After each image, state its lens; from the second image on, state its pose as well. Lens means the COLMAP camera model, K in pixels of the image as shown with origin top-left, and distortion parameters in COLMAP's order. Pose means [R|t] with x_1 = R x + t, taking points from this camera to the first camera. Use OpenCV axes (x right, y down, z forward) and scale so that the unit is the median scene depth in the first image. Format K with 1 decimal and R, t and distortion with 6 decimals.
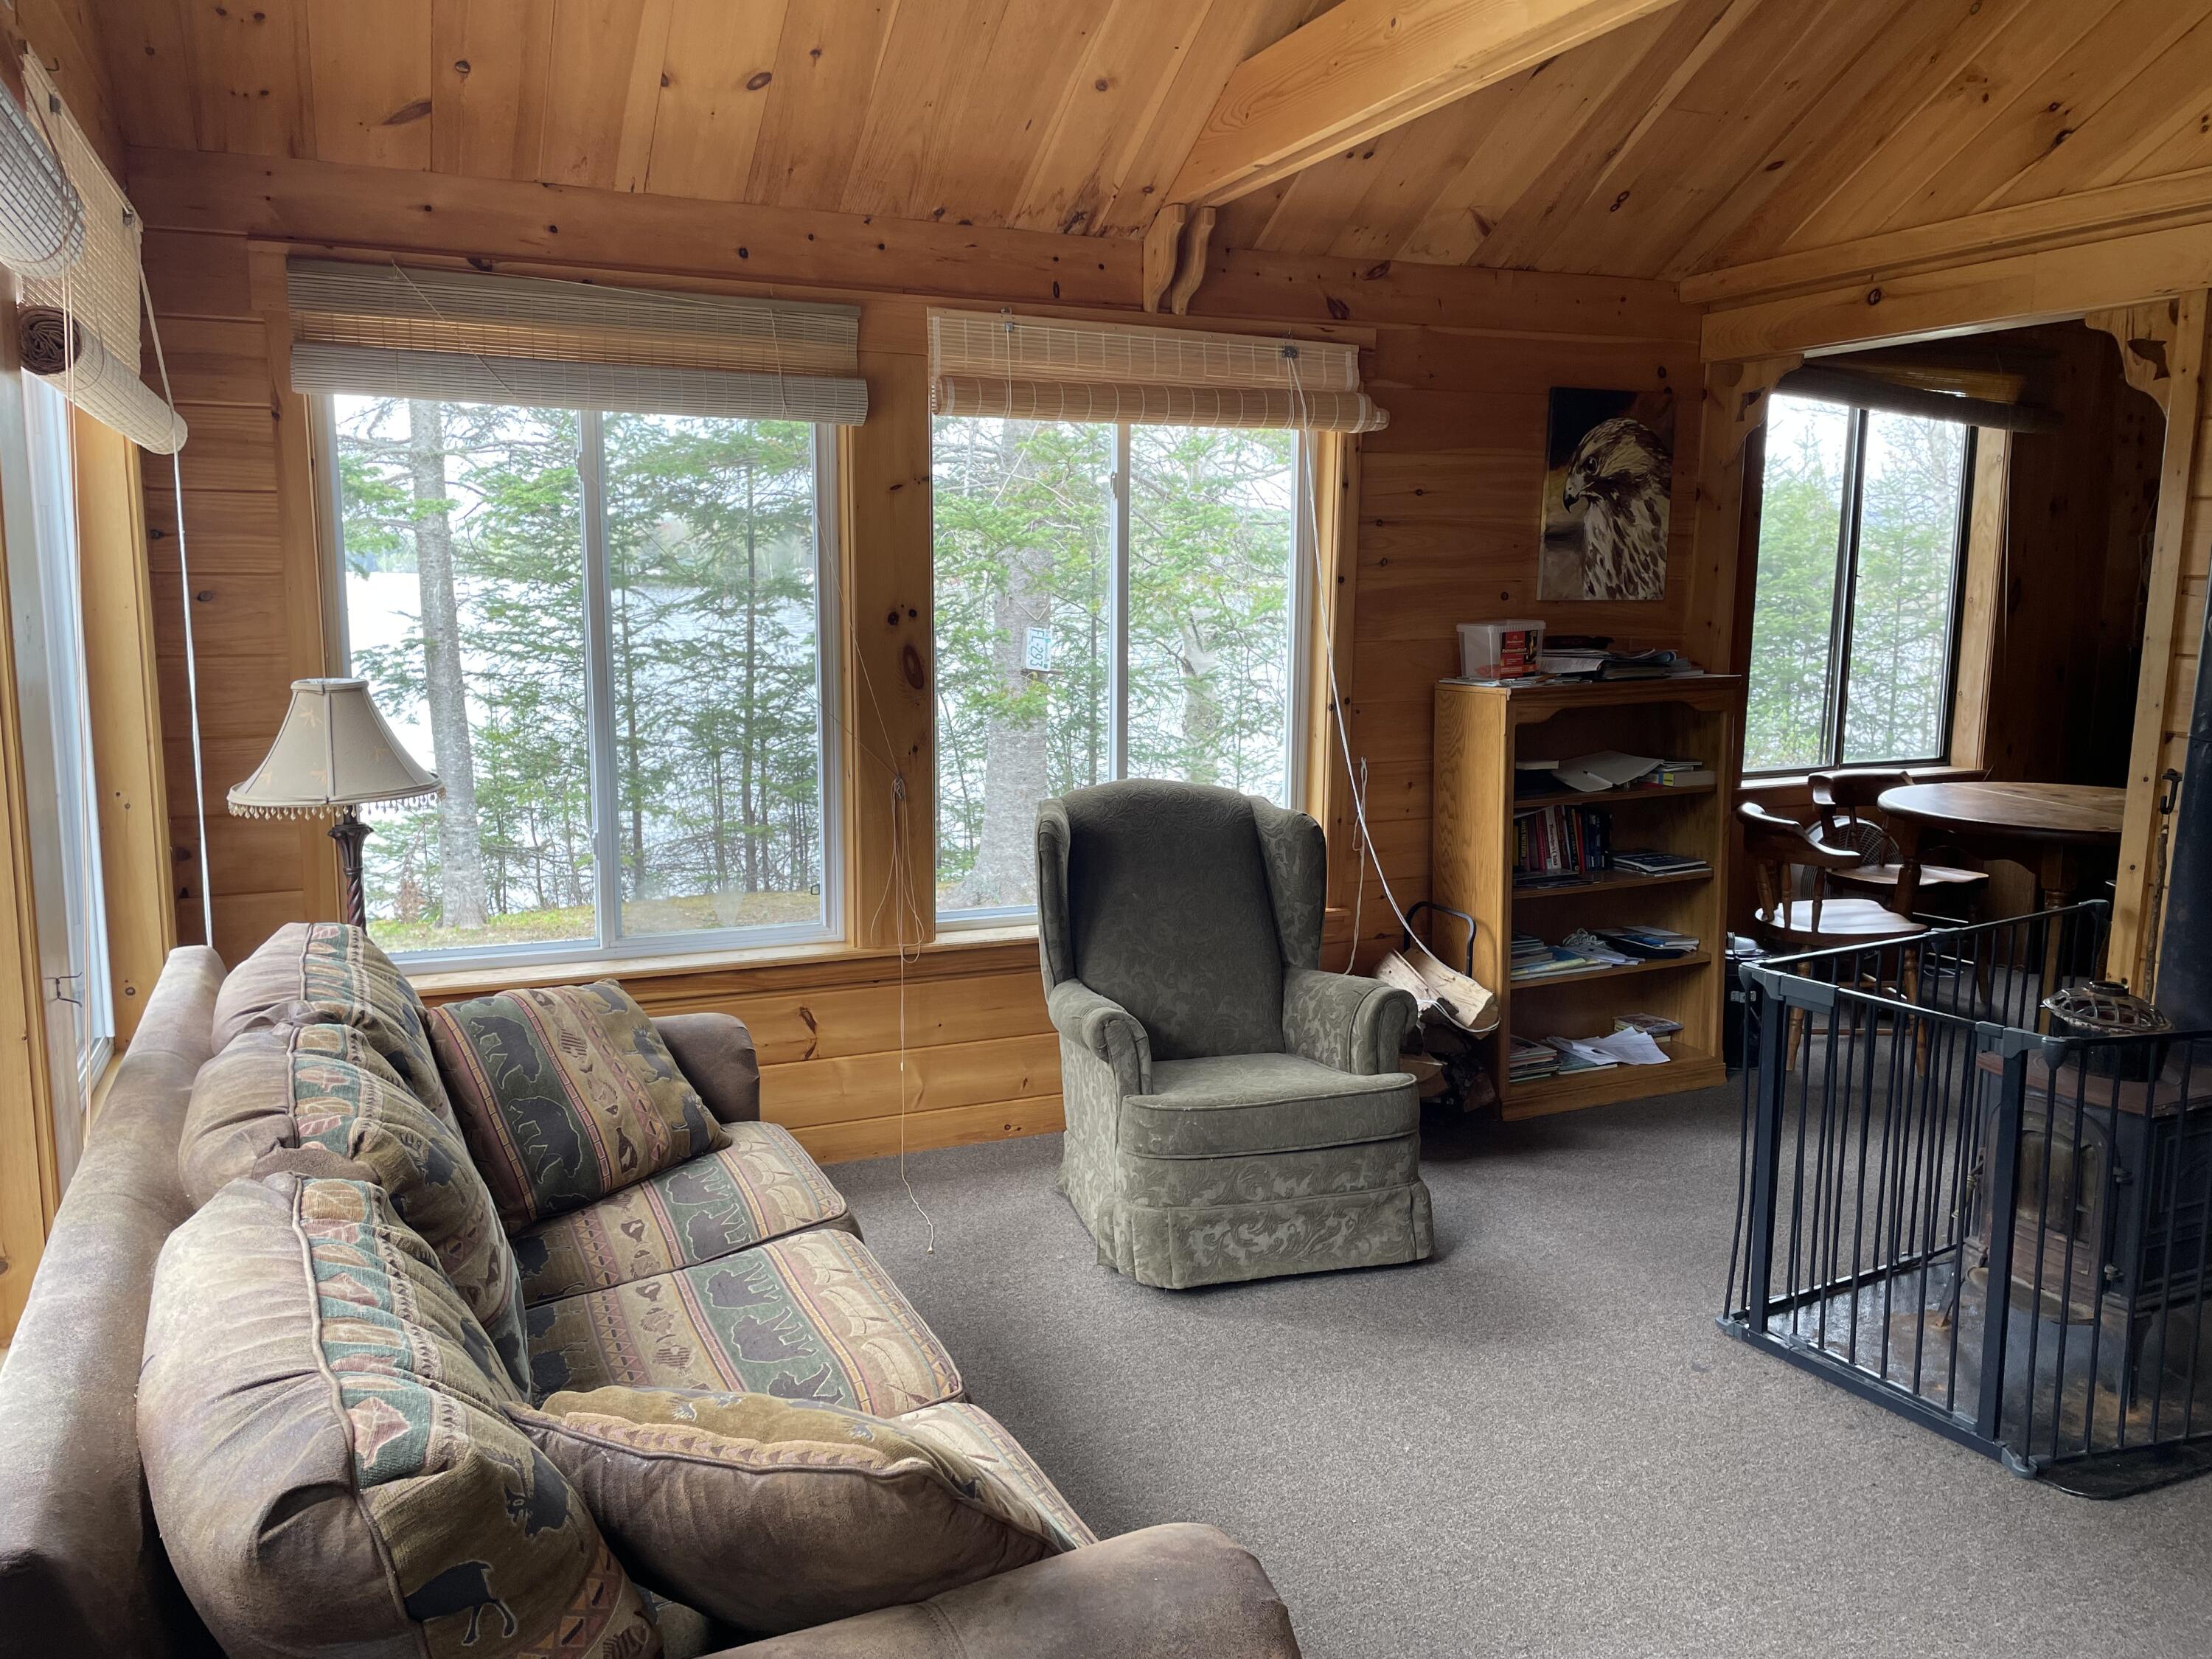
lens RADIAL K [[1653.1, 0, 1106.0], [0, 1653.1, 829.5], [0, 0, 1]] dist [0.008547, 0.002692]
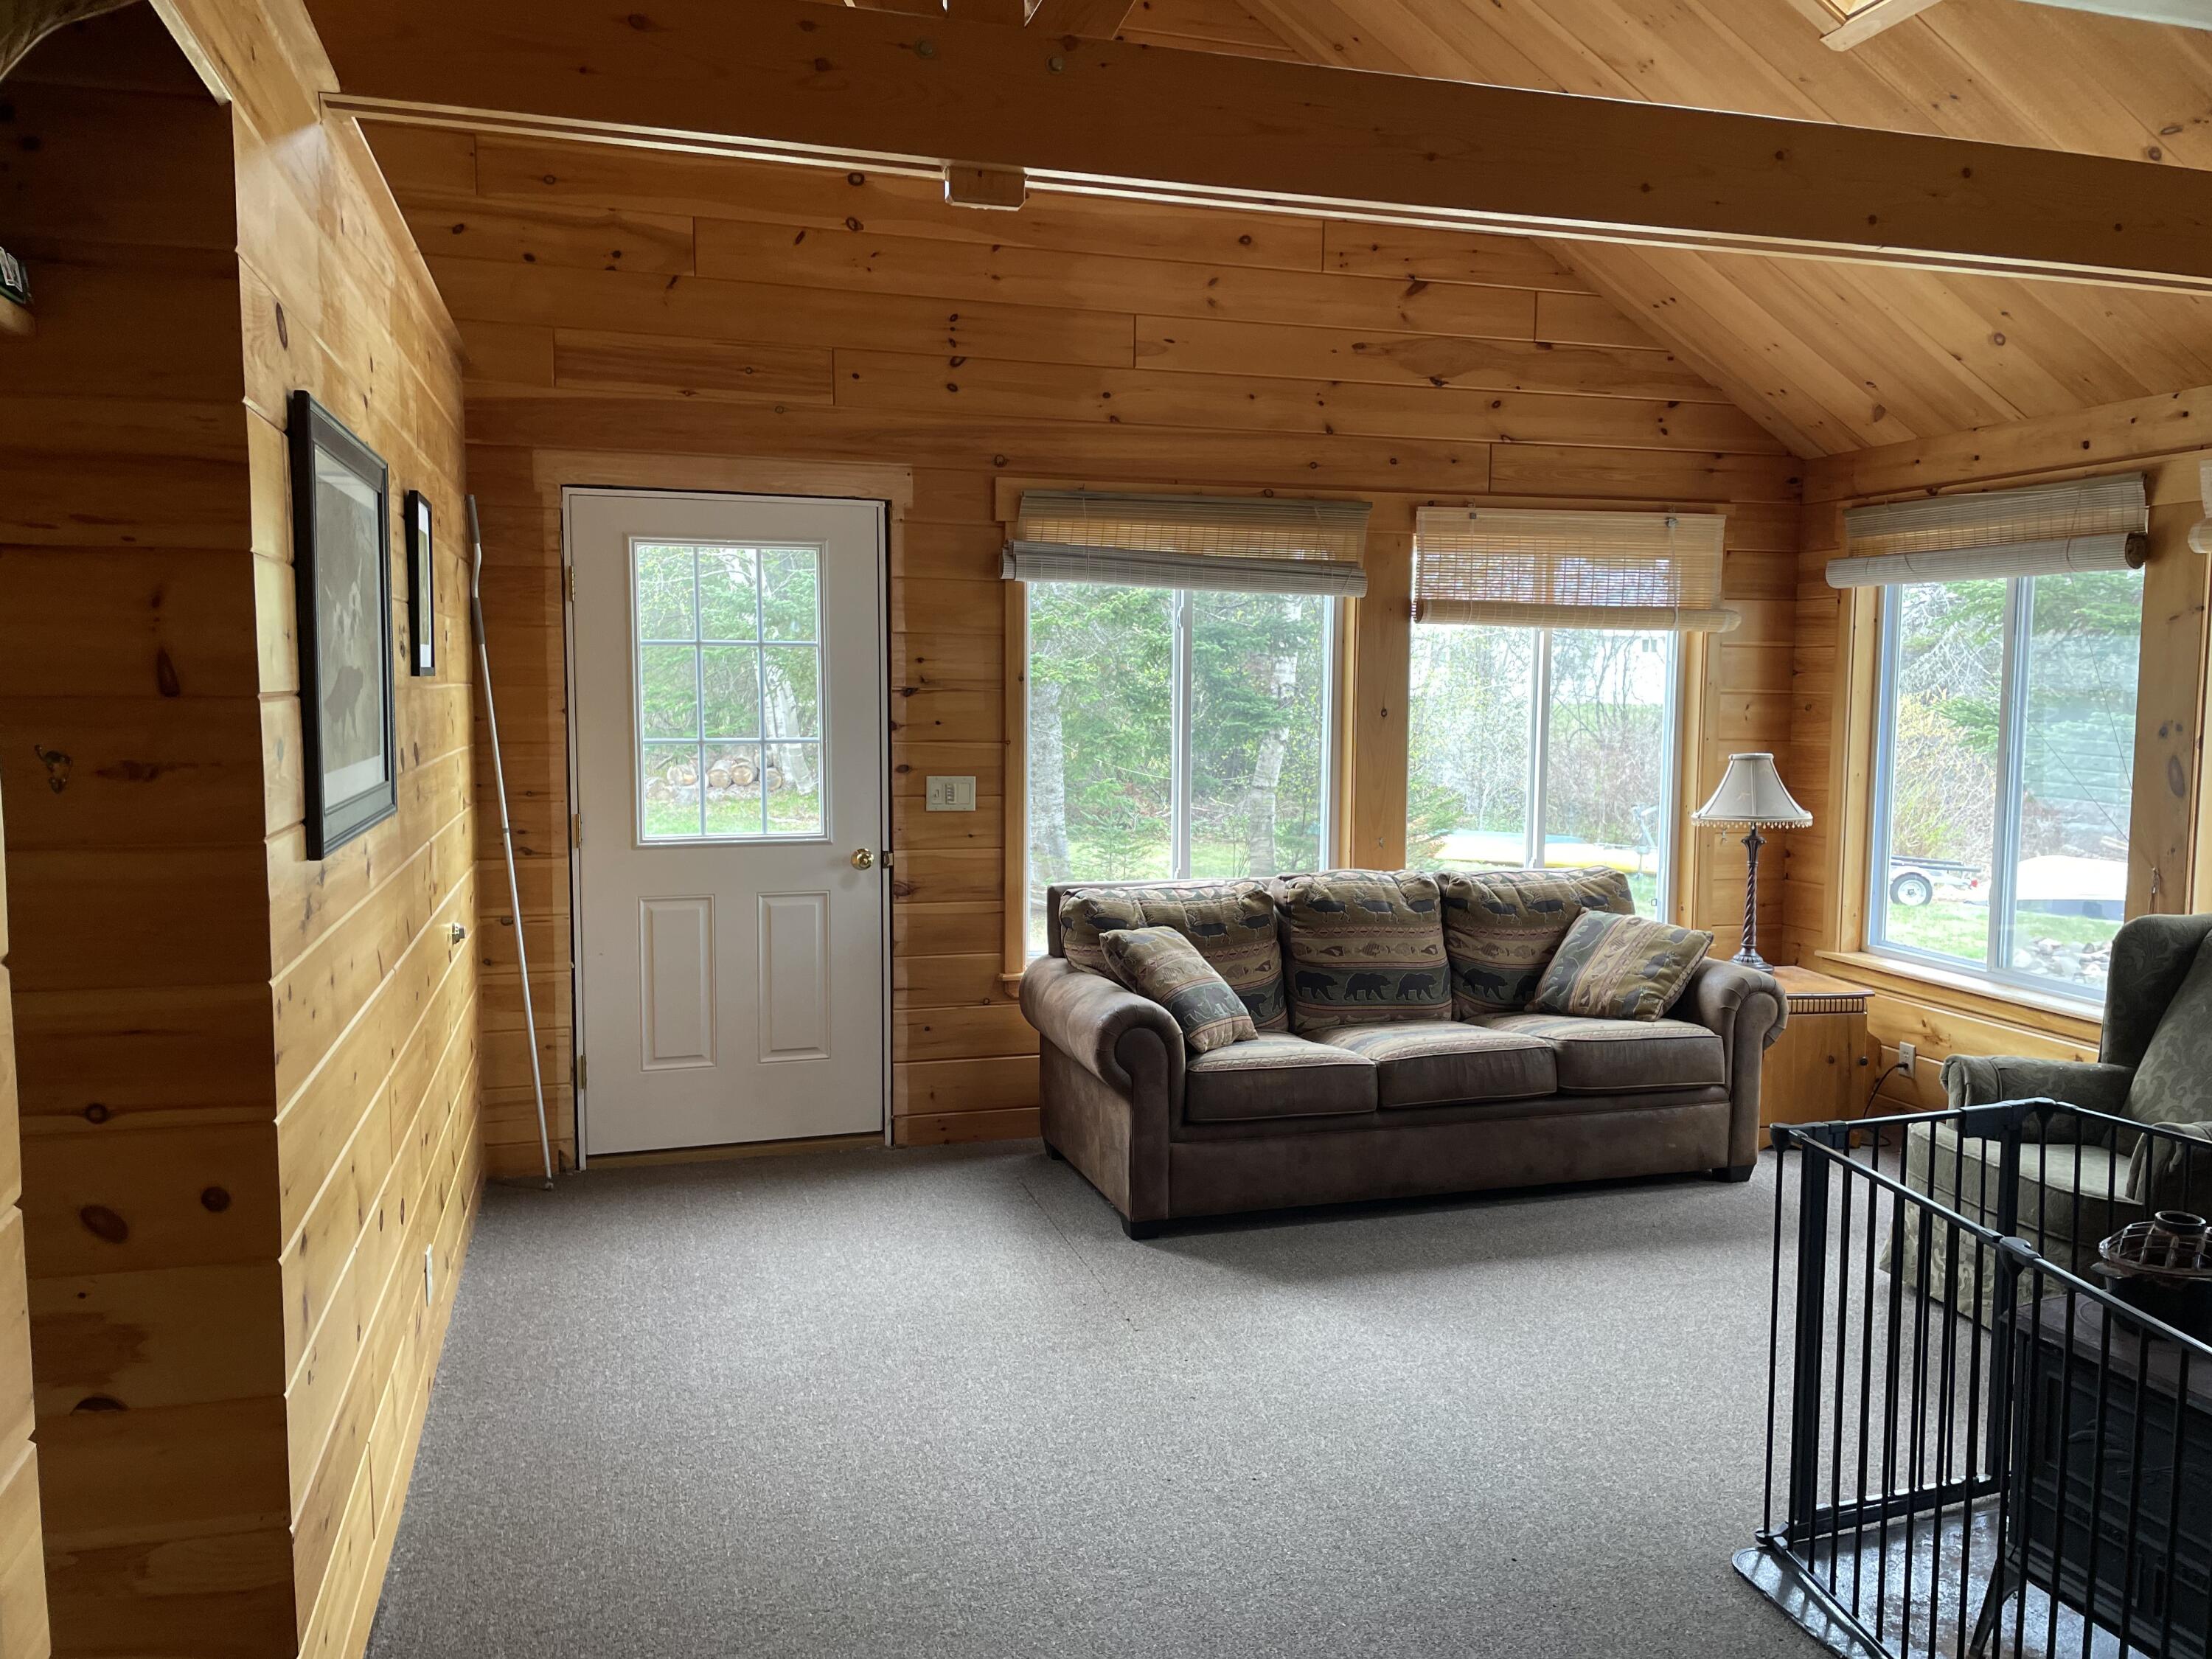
lens RADIAL K [[1653.1, 0, 1106.0], [0, 1653.1, 829.5], [0, 0, 1]] dist [0.008547, 0.002692]
pose [[-0.151275, 0.082738, -0.985023, 1.107338], [-0.137056, 0.985110, 0.103794, -0.080155], [0.978944, 0.150705, -0.137683, 0.454552]]
